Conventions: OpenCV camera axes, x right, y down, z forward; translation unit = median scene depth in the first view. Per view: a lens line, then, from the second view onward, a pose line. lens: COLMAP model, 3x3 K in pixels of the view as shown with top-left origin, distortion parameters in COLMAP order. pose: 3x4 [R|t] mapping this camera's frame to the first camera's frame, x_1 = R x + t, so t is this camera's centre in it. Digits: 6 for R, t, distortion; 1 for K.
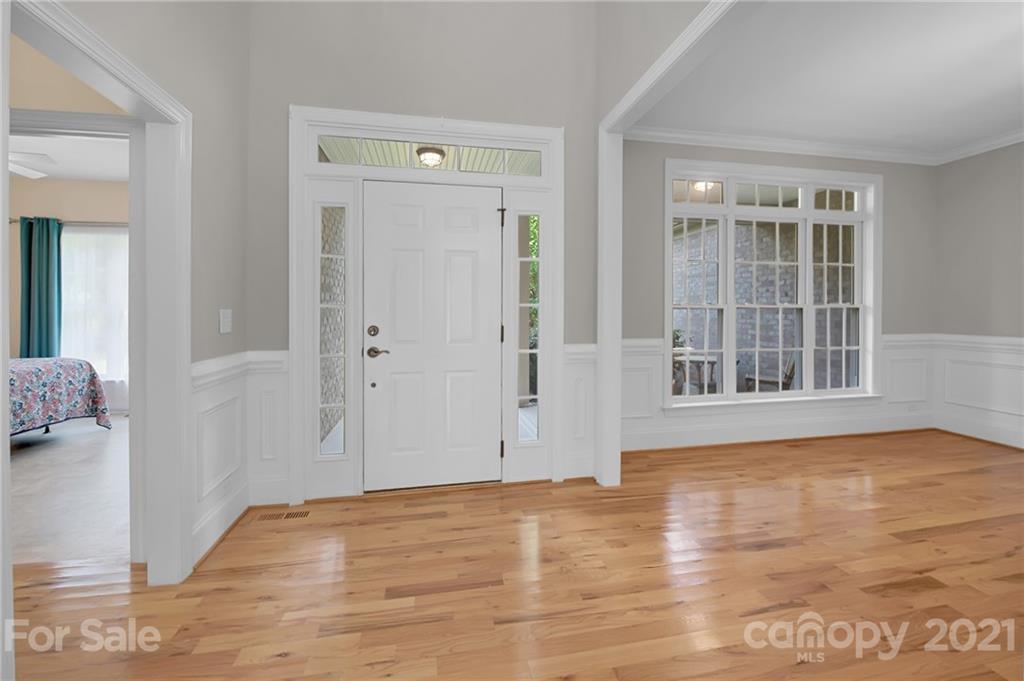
lens RADIAL K [[419.6, 0, 512.1], [0, 419.6, 313.0], [0, 0, 1]] dist [-0.018268, 0.000890]
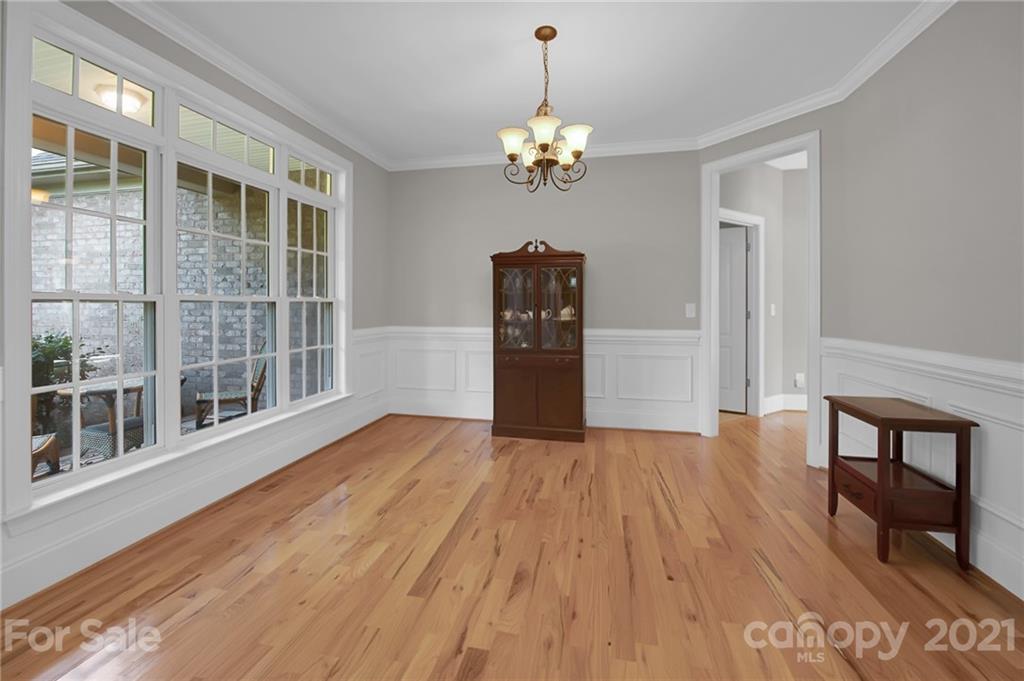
lens RADIAL K [[419.6, 0, 517.5], [0, 419.6, 307.2], [0, 0, 1]] dist [-0.018268, 0.000890]
pose [[0.387225, -0.003864, 0.921977, 0.155666], [0.004351, 0.999988, 0.002364, -0.000775], [-0.921975, 0.003096, 0.387237, 0.283147]]
